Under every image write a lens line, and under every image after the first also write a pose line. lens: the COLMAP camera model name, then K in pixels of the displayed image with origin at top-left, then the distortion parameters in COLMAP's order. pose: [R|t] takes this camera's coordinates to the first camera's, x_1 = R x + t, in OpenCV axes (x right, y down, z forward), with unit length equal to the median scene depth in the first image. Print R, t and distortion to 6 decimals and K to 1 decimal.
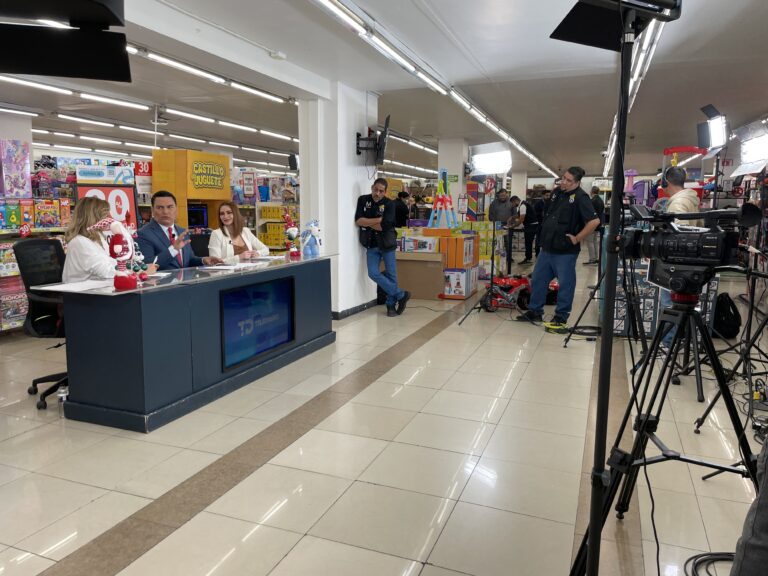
lens RADIAL K [[581.2, 0, 384.0], [0, 581.2, 288.0], [0, 0, 1]] dist [0.087764, -0.121820]
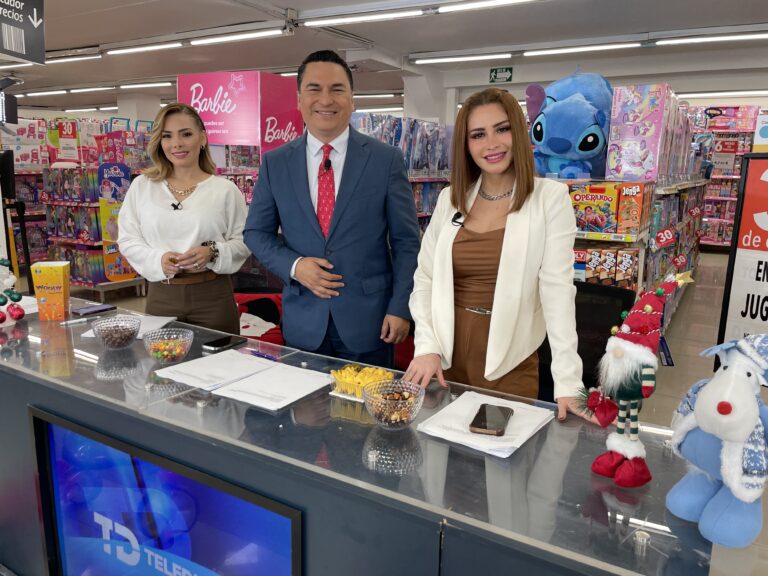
lens RADIAL K [[581.2, 0, 384.0], [0, 581.2, 288.0], [0, 0, 1]] dist [0.087764, -0.121820]
pose [[-0.160100, 0.211239, -0.964234, 0.044279], [-0.197096, 0.950322, 0.240917, -0.144485], [0.967223, 0.228617, -0.110512, 0.848676]]
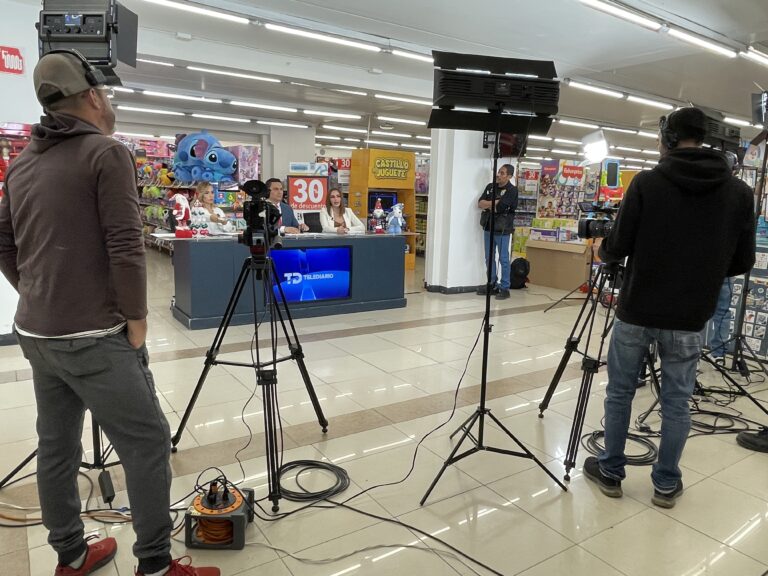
lens RADIAL K [[564.6, 0, 384.0], [0, 564.6, 288.0], [0, 0, 1]] dist [0.029855, 0.001525]
pose [[0.815216, 0.113076, -0.568011, 0.482261], [-0.105284, 0.993348, 0.046643, 0.004090], [0.569507, 0.021778, 0.821698, 0.022743]]
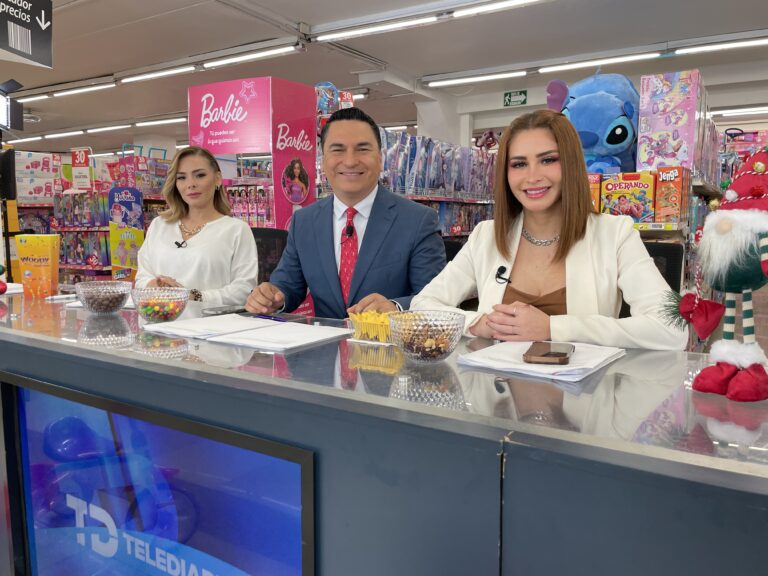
lens RADIAL K [[581.2, 0, 384.0], [0, 581.2, 288.0], [0, 0, 1]] dist [0.087764, -0.121820]
pose [[-0.180922, 0.128205, -0.975106, 0.013435], [-0.176280, 0.971184, 0.160396, -0.088165], [0.967571, 0.200910, -0.153108, 0.849716]]
